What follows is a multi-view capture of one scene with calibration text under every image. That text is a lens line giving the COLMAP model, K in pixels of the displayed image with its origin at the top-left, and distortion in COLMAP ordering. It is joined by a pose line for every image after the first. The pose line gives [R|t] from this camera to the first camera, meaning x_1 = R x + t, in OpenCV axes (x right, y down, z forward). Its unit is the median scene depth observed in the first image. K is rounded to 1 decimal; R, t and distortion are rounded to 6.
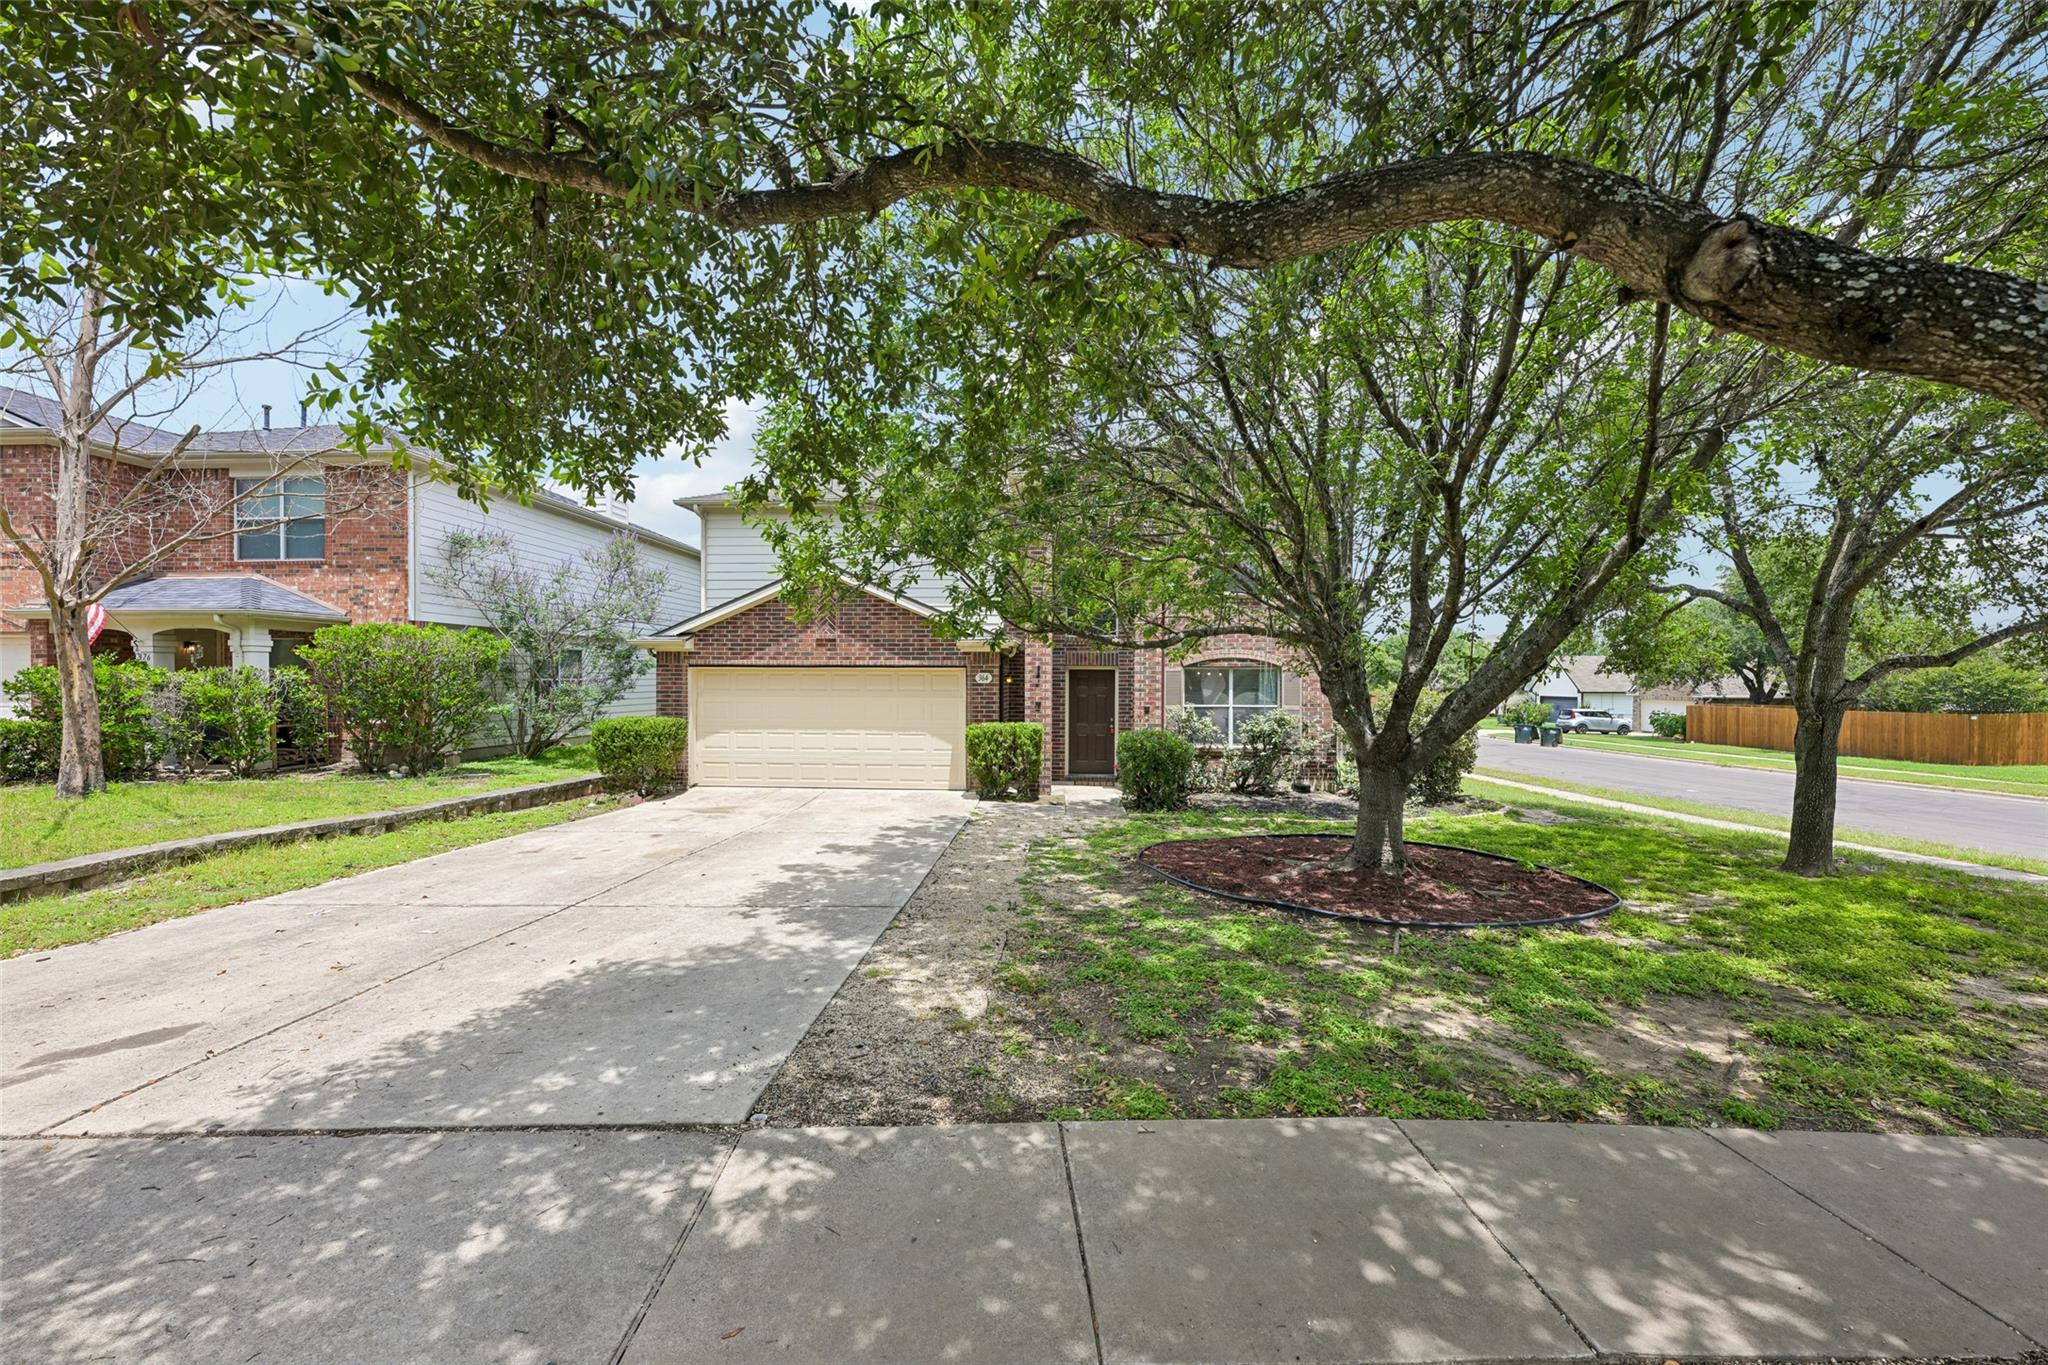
lens RADIAL K [[804.0, 0, 1024.0], [0, 804.0, 682.5], [0, 0, 1]] dist [0.000580, 0.000063]
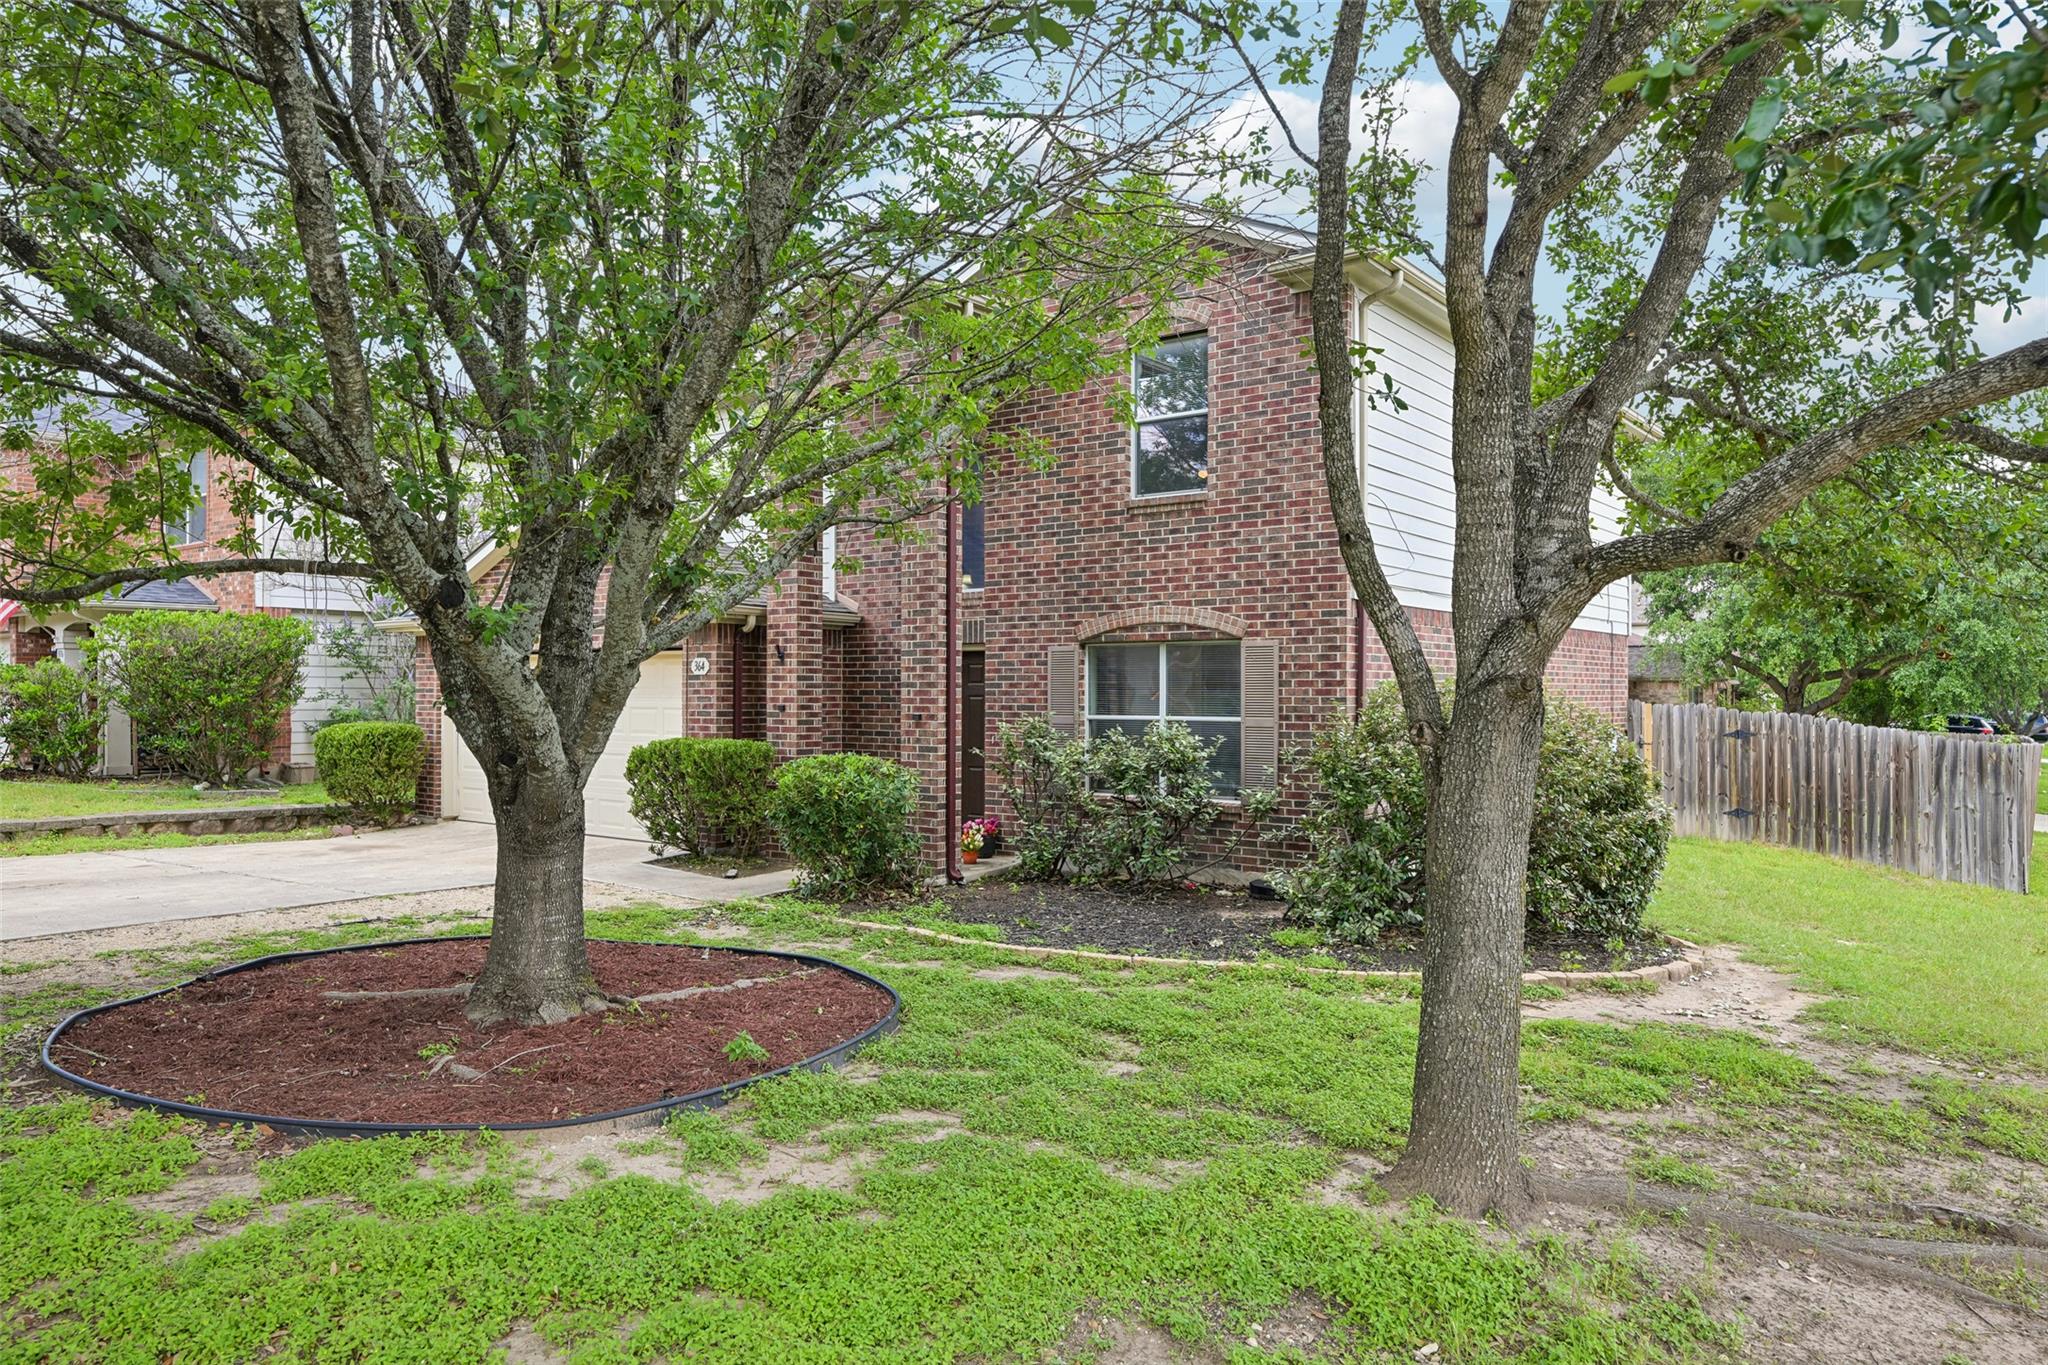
lens RADIAL K [[1352.0, 0, 1024.0], [0, 1352.0, 682.5], [0, 0, 1]] dist [0.000074, -0.000909]
pose [[0.834422, -0.004743, -0.551105, 0.723926], [0.000346, 0.999967, -0.008082, 0.015345], [0.551125, 0.006553, 0.834397, 0.267730]]
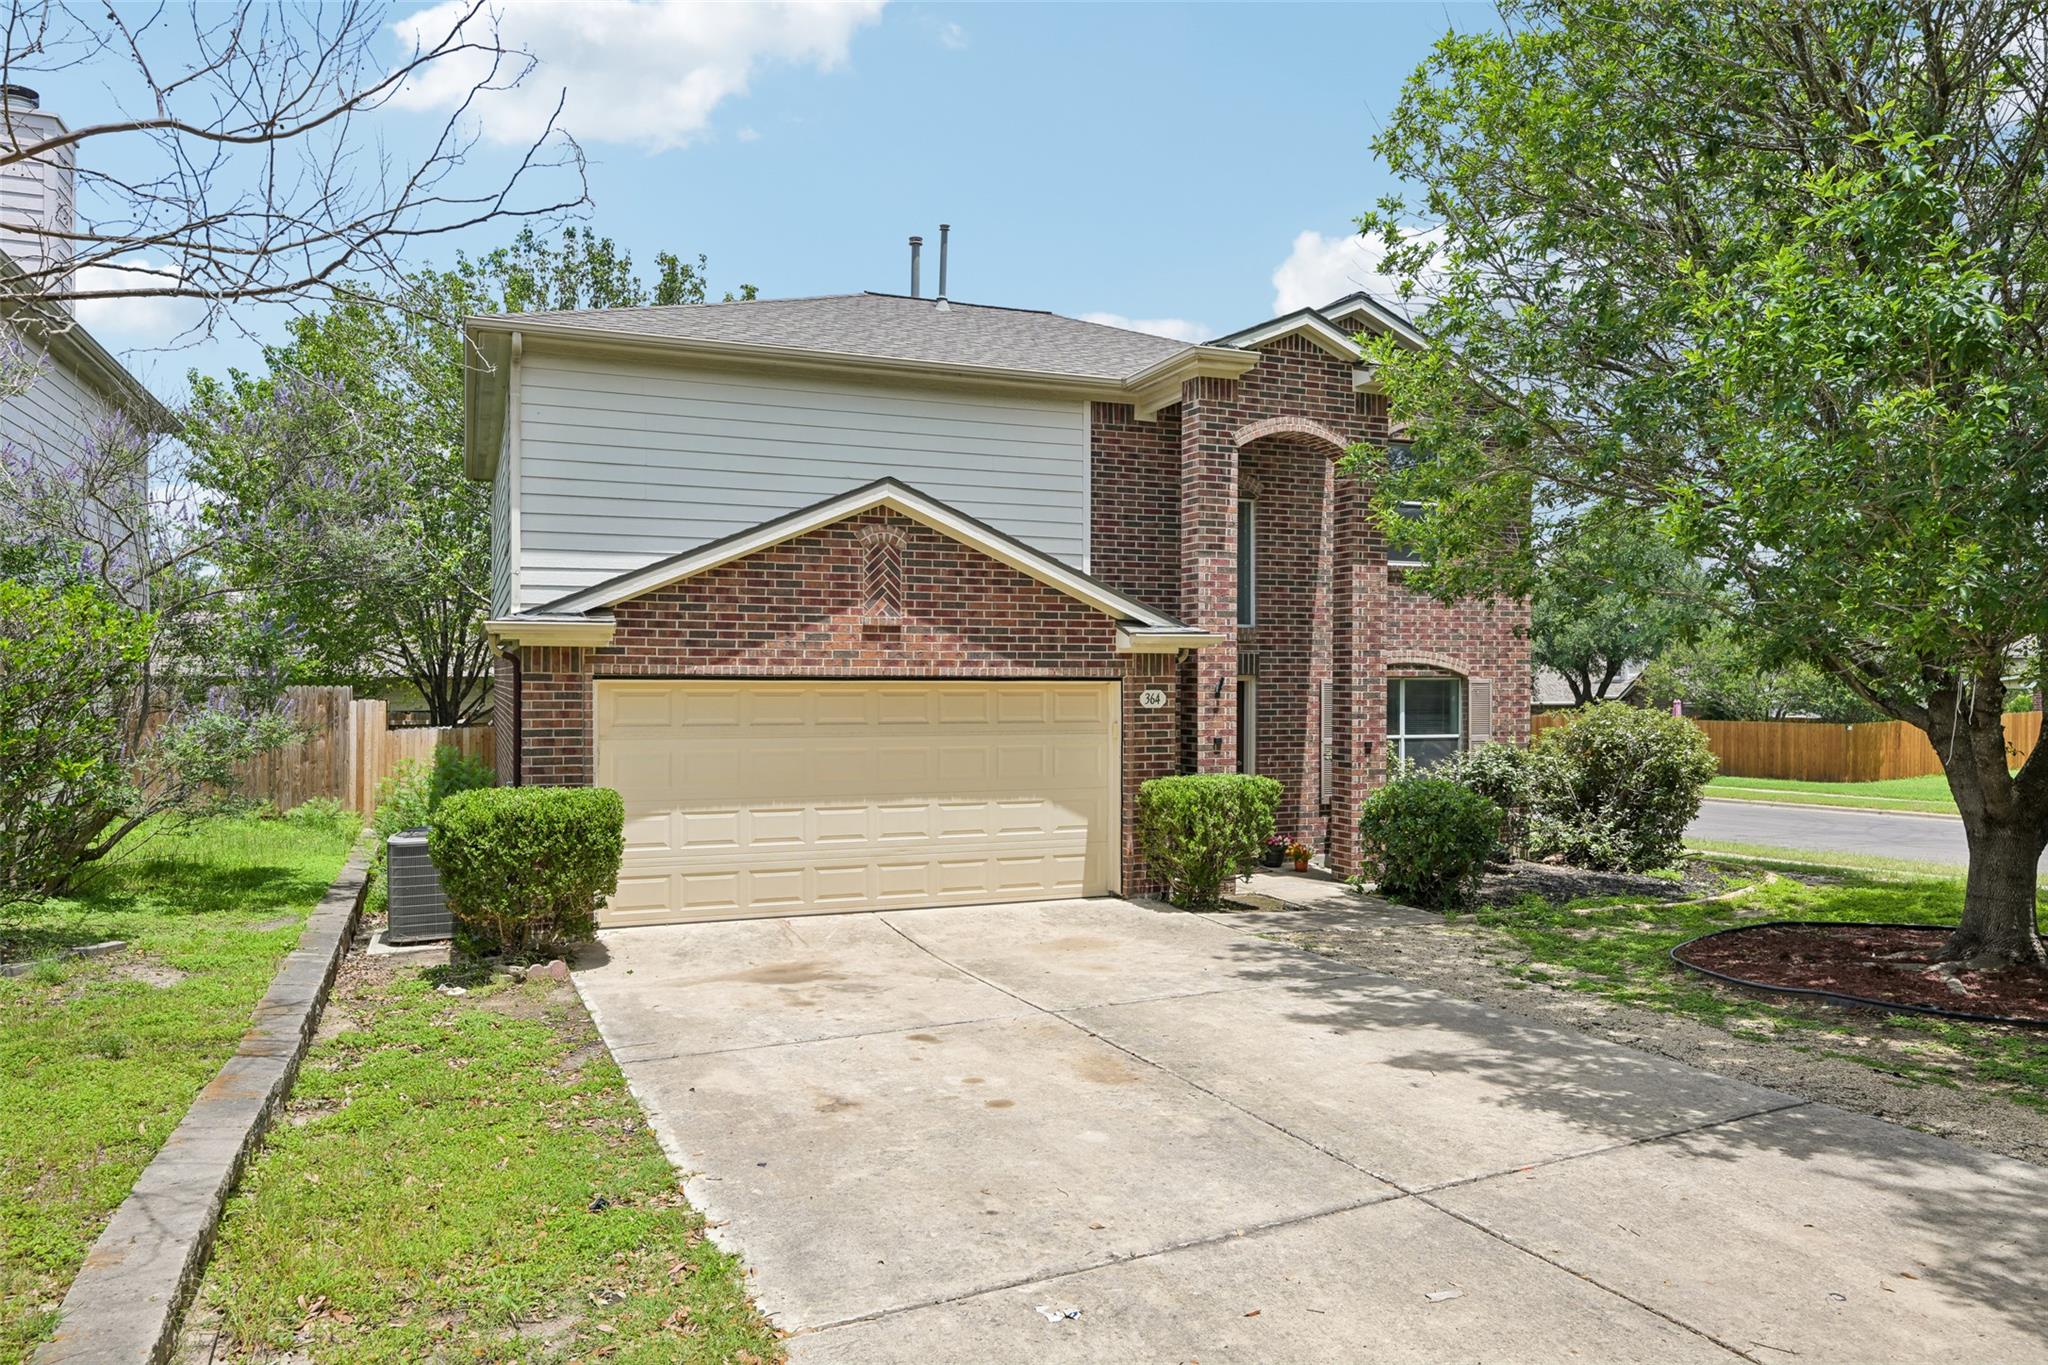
lens RADIAL K [[1352.0, 0, 1024.0], [0, 1352.0, 682.5], [0, 0, 1]] dist [0.000074, -0.000909]
pose [[0.893473, -0.001867, 0.449114, -0.560243], [0.001347, 0.999998, 0.001477, -0.018683], [-0.449116, -0.000714, 0.893473, 0.178899]]
